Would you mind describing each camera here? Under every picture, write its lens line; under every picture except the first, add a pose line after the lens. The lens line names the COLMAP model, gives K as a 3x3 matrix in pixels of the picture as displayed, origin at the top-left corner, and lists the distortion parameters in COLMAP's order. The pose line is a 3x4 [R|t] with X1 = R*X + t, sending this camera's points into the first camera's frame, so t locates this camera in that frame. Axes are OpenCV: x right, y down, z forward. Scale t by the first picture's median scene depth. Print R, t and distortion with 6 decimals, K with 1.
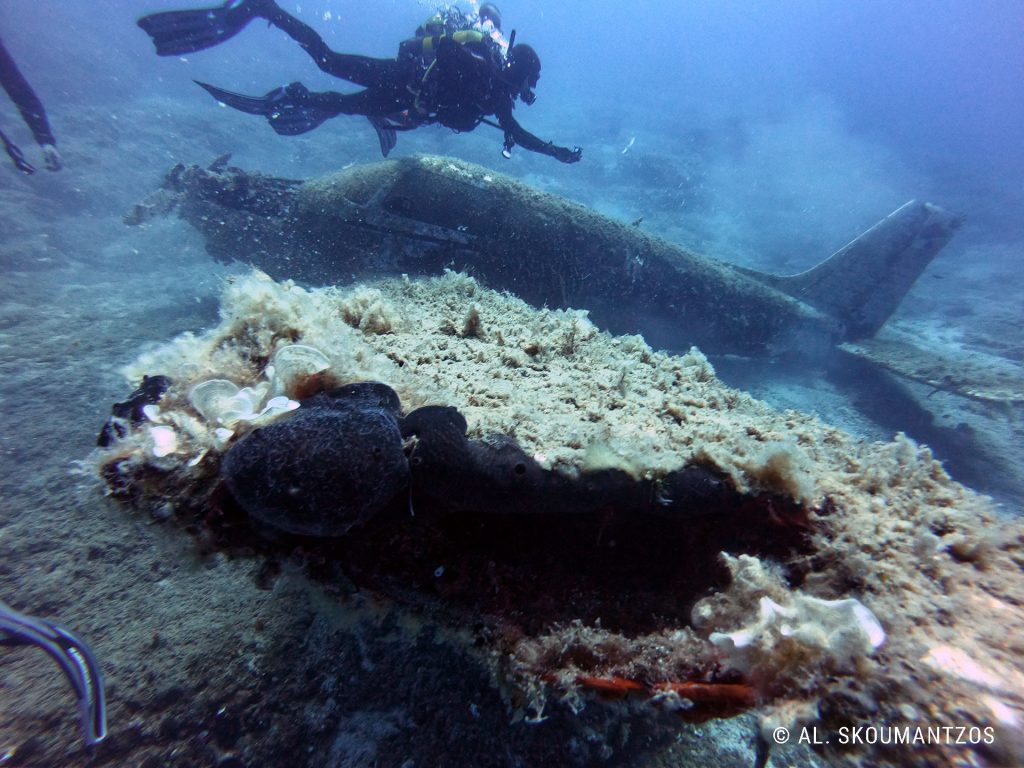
lens RADIAL K [[631.6, 0, 482.8], [0, 631.6, 371.3], [0, 0, 1]] dist [-0.111279, 0.140877]
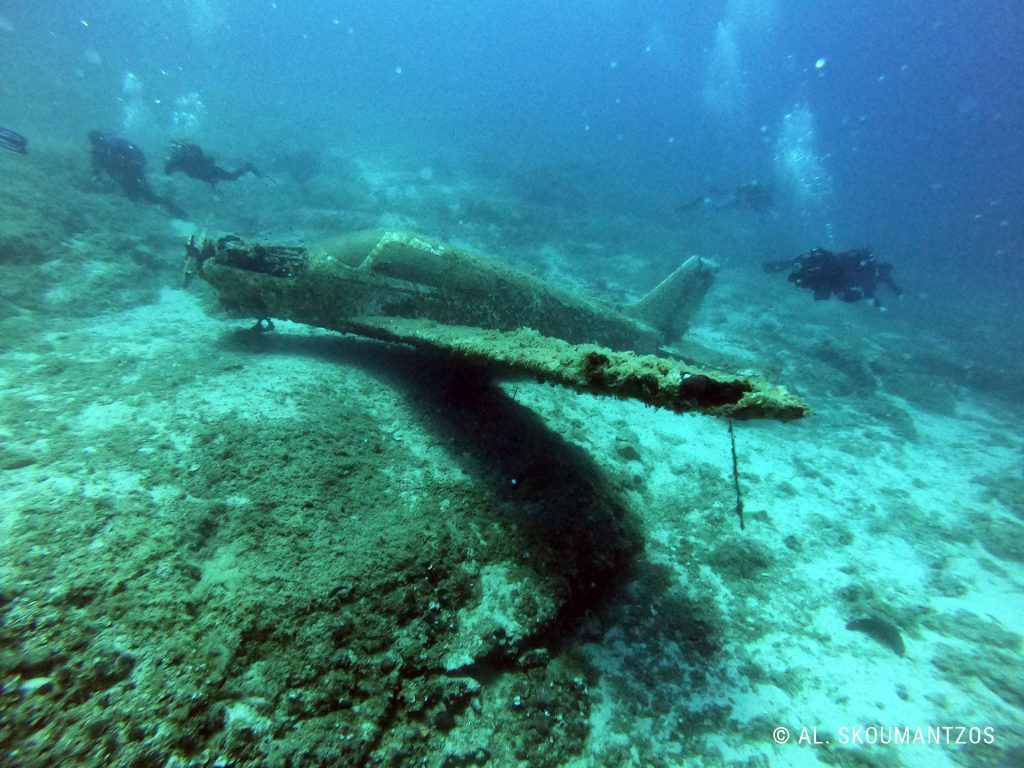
lens RADIAL K [[535.0, 0, 511.1], [0, 535.0, 356.3], [0, 0, 1]] dist [0.000837, 0.000183]
pose [[0.957186, -0.059913, 0.283205, -0.184903], [0.072274, 0.996826, -0.033392, -0.004823], [-0.280305, 0.052430, 0.958478, -0.198638]]
